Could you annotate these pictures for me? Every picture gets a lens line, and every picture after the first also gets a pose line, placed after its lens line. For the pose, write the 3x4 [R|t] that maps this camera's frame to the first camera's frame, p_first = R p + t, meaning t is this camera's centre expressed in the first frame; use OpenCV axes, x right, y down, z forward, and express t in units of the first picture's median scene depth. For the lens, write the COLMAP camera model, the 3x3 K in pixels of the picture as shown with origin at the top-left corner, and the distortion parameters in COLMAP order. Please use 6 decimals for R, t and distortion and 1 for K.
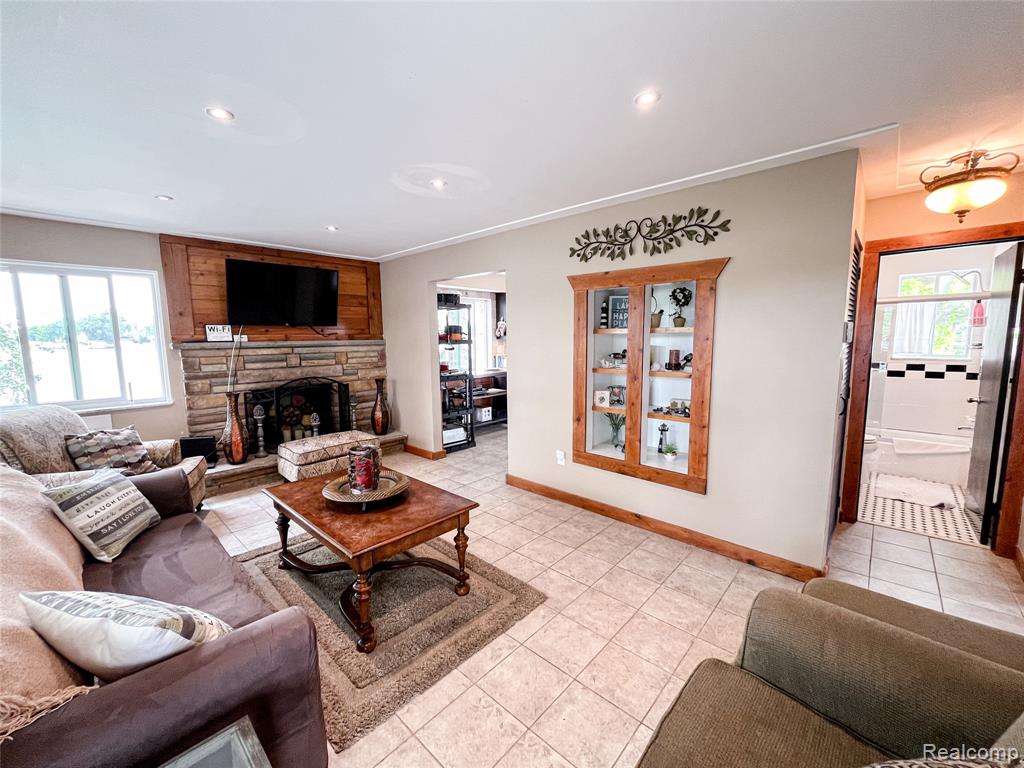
lens RADIAL K [[414.9, 0, 516.8], [0, 414.9, 385.8], [0, 0, 1]] dist [-0.002183, -0.000154]
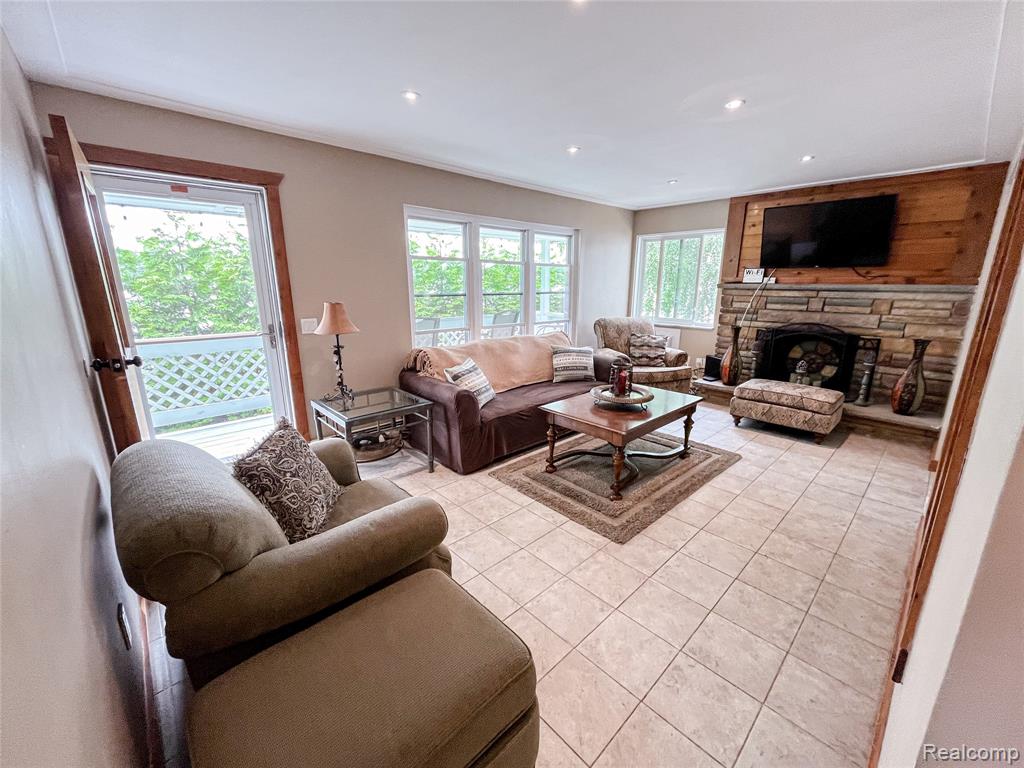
lens RADIAL K [[414.9, 0, 512.1], [0, 414.9, 386.3], [0, 0, 1]] dist [-0.002183, -0.000154]
pose [[-0.084908, 0.253275, -0.963661, 0.539427], [-0.121854, 0.957254, 0.262328, -0.049902], [0.988910, 0.139700, -0.050415, 0.408387]]
